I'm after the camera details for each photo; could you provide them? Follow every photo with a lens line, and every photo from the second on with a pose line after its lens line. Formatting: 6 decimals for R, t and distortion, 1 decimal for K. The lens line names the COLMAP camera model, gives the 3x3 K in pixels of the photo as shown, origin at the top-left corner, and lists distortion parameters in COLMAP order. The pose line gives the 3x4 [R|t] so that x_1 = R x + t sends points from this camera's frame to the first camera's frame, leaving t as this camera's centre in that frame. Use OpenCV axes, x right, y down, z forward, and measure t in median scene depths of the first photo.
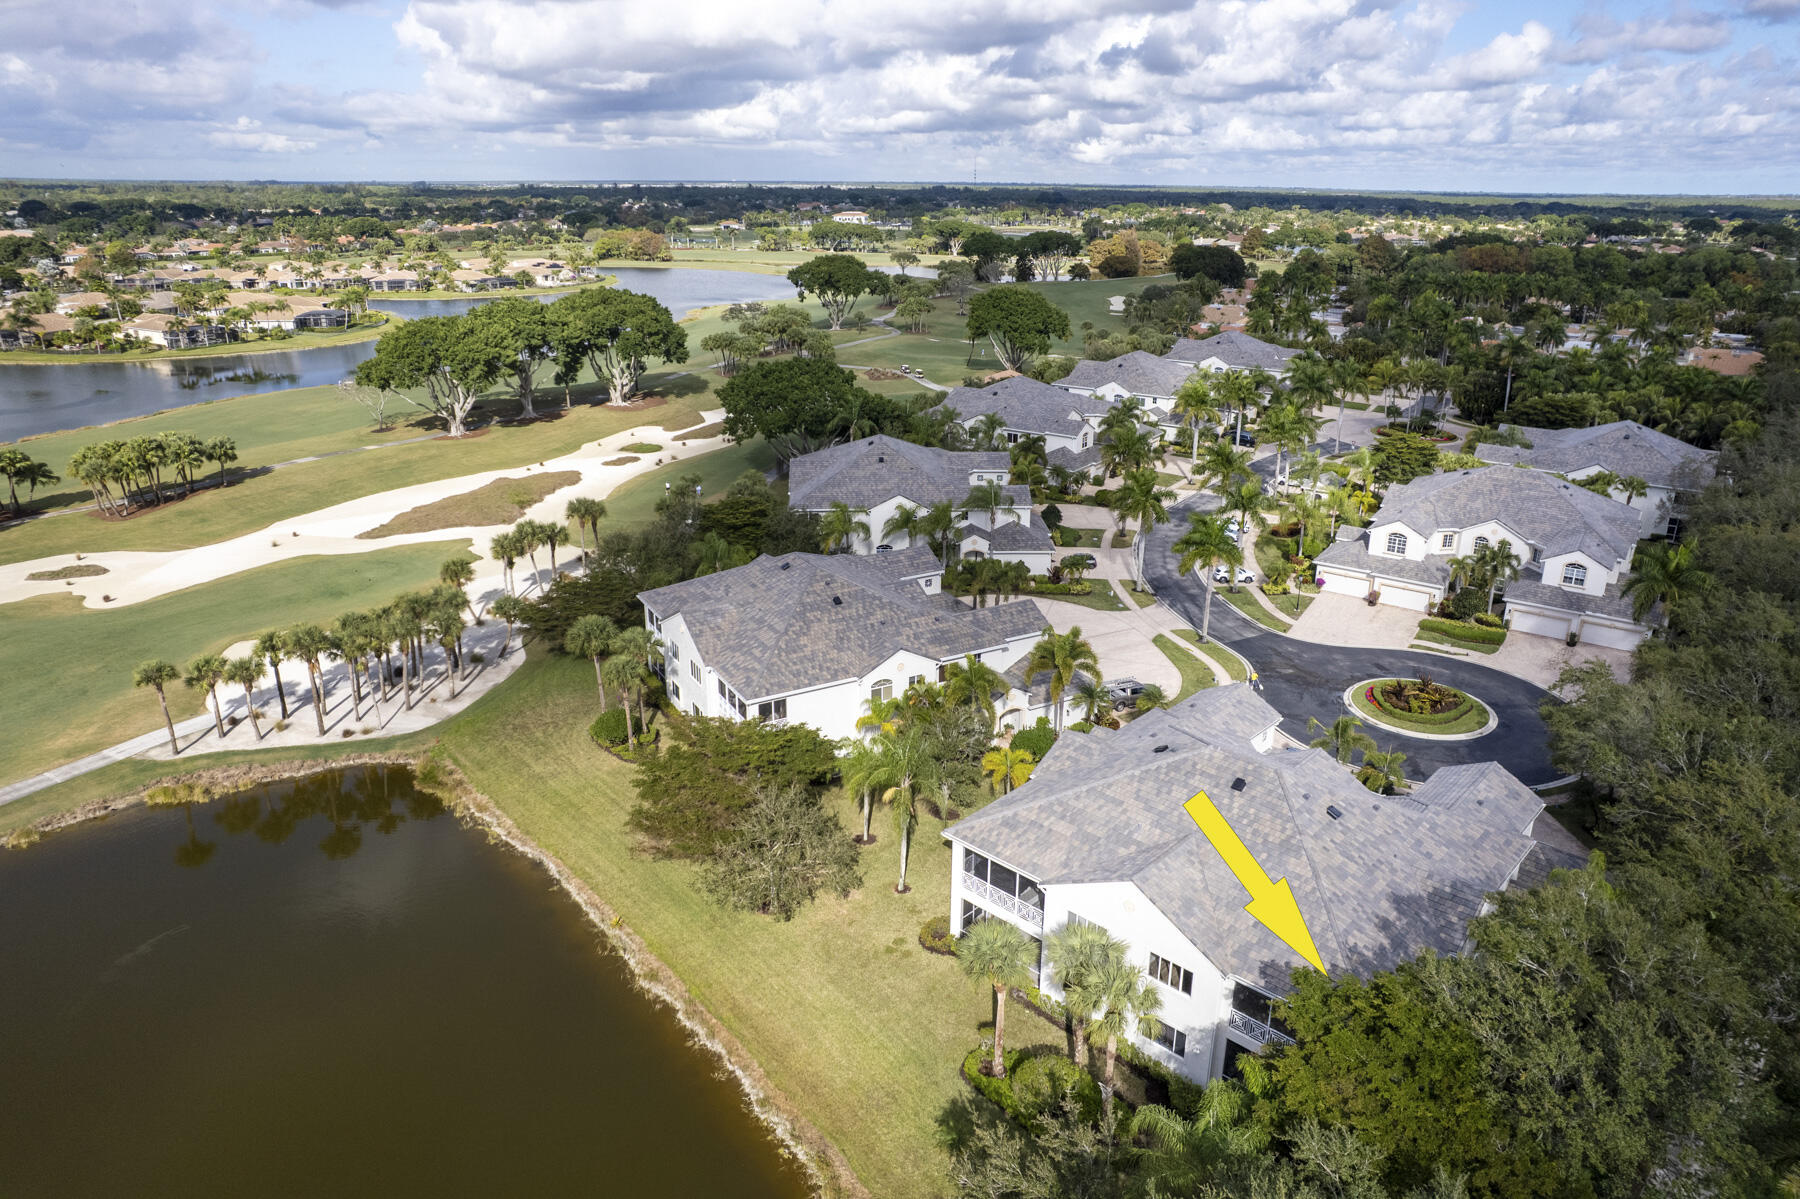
lens RADIAL K [[1107.5, 0, 900.0], [0, 1107.5, 599.5], [0, 0, 1]] dist [-0.075280, 0.057005]
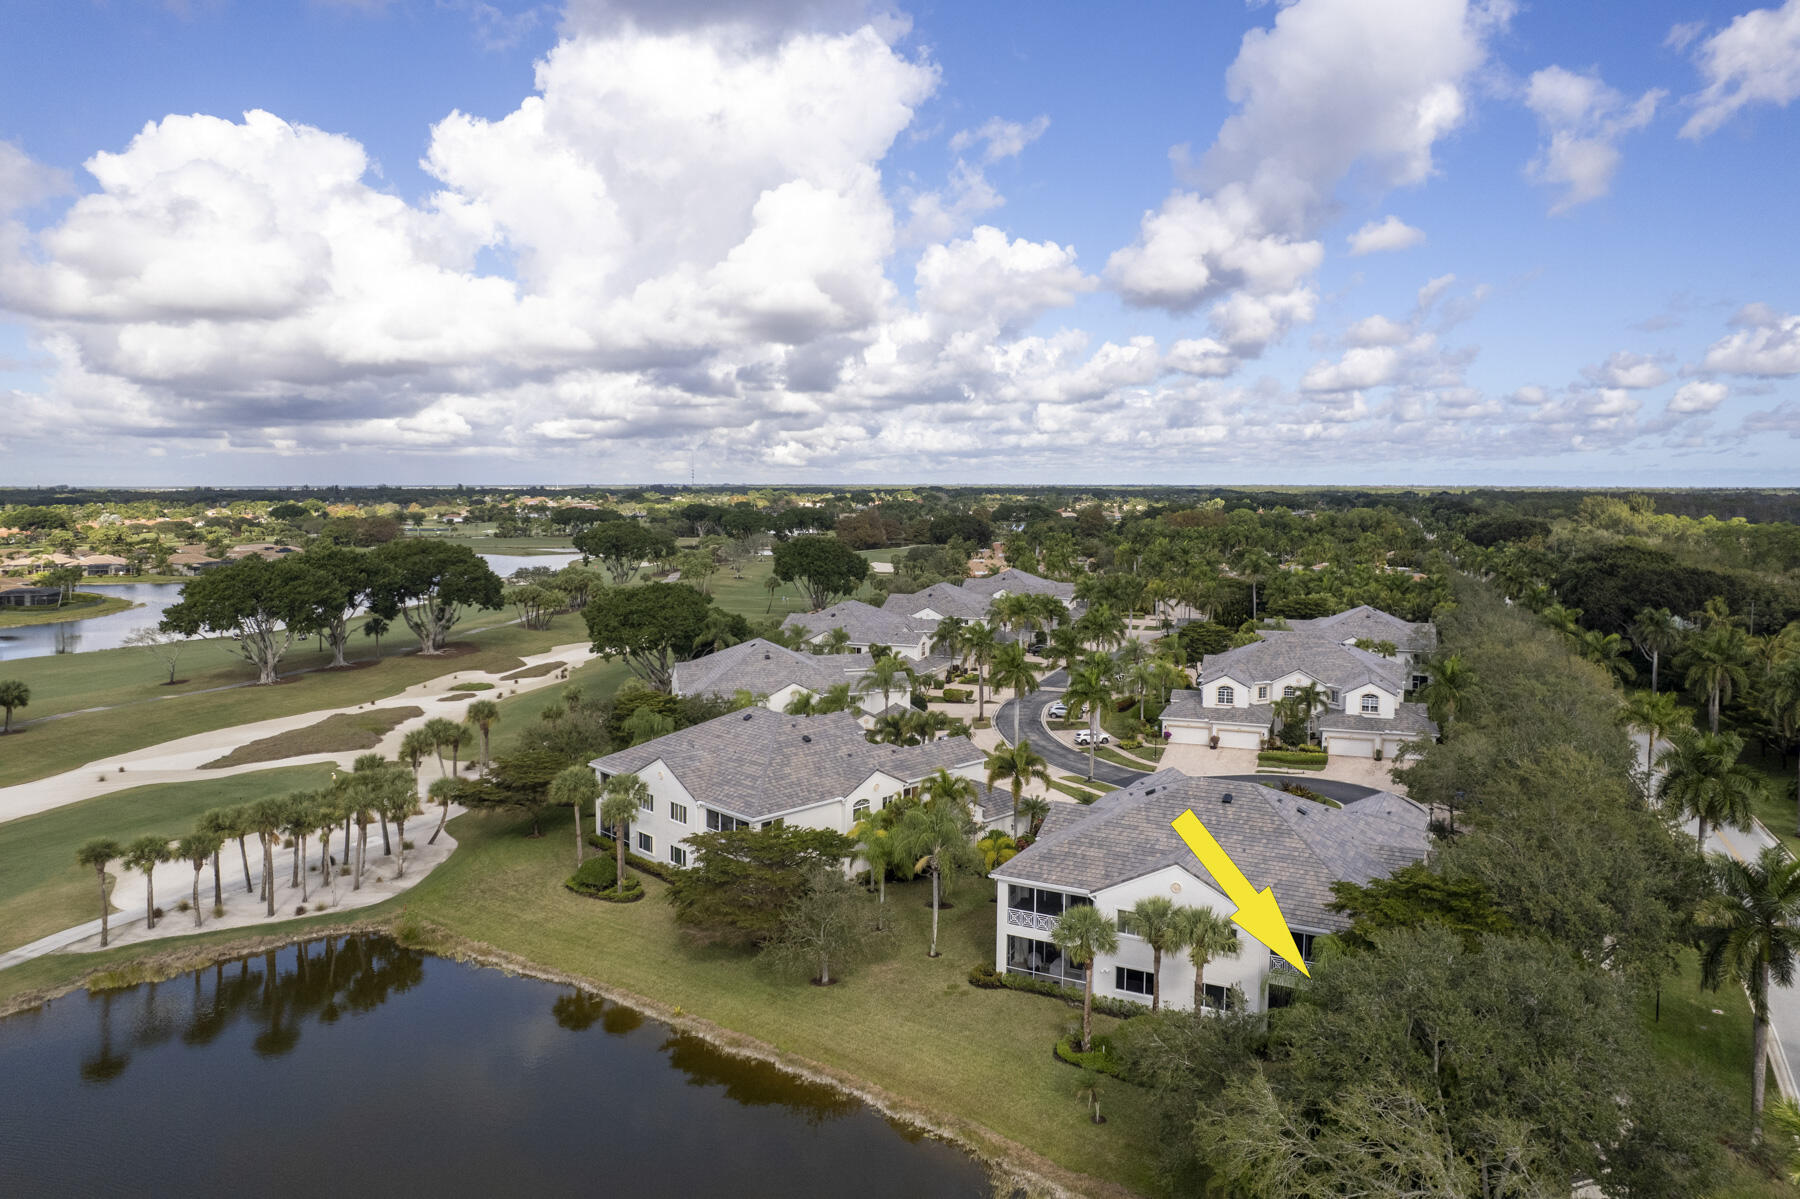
lens RADIAL K [[1107.5, 0, 900.0], [0, 1107.5, 599.5], [0, 0, 1]] dist [-0.075280, 0.057005]
pose [[0.972868, -0.026066, 0.229889, -0.174954], [0.081966, 0.968018, -0.237113, 0.110155], [-0.216356, 0.249522, 0.943890, -0.085671]]
